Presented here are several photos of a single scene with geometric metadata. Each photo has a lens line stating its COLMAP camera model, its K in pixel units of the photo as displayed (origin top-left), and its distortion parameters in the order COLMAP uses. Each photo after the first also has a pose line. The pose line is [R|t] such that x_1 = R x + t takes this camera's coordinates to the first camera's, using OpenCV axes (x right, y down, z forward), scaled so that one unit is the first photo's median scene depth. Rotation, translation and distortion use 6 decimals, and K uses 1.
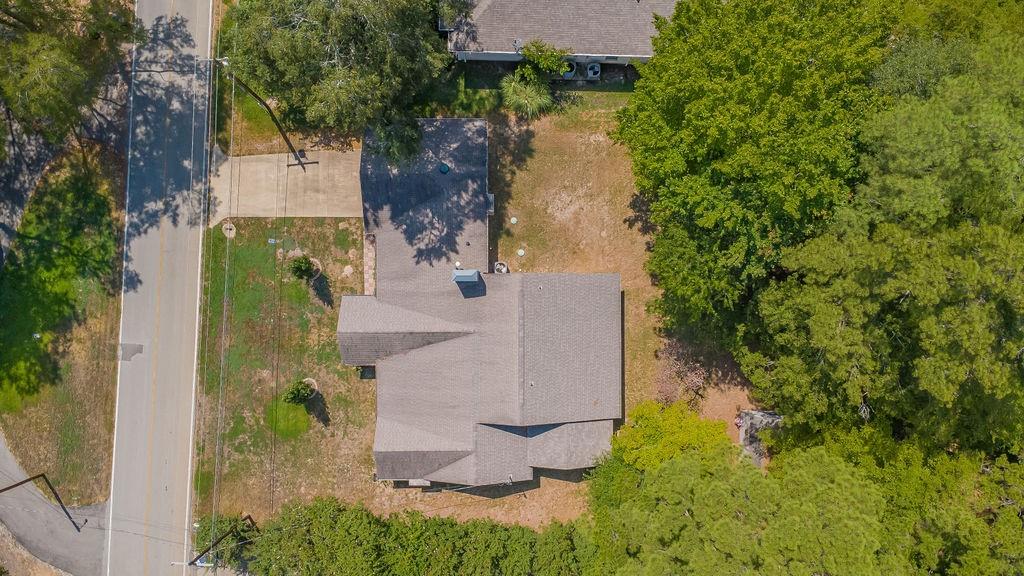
lens RADIAL K [[731.8, 0, 513.0], [0, 731.8, 288.7], [0, 0, 1]] dist [0.003535, 0.002334]
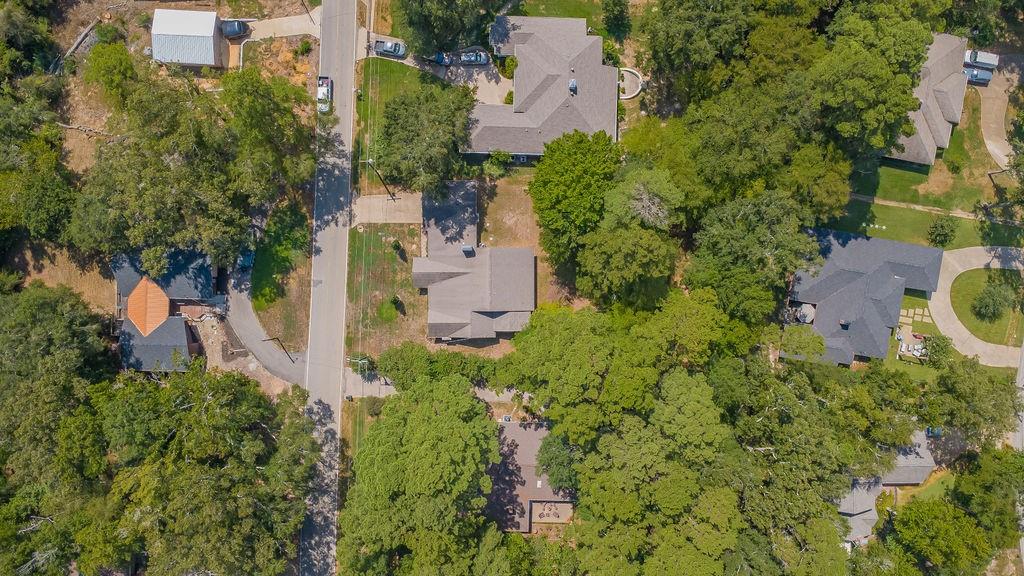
lens RADIAL K [[731.8, 0, 511.0], [0, 731.8, 286.9], [0, 0, 1]] dist [0.003535, 0.002334]
pose [[0.999998, 0.001585, 0.001134, 0.069503], [-0.001593, 0.999968, 0.007800, 0.081122], [-0.001122, -0.007802, 0.999969, -1.259857]]
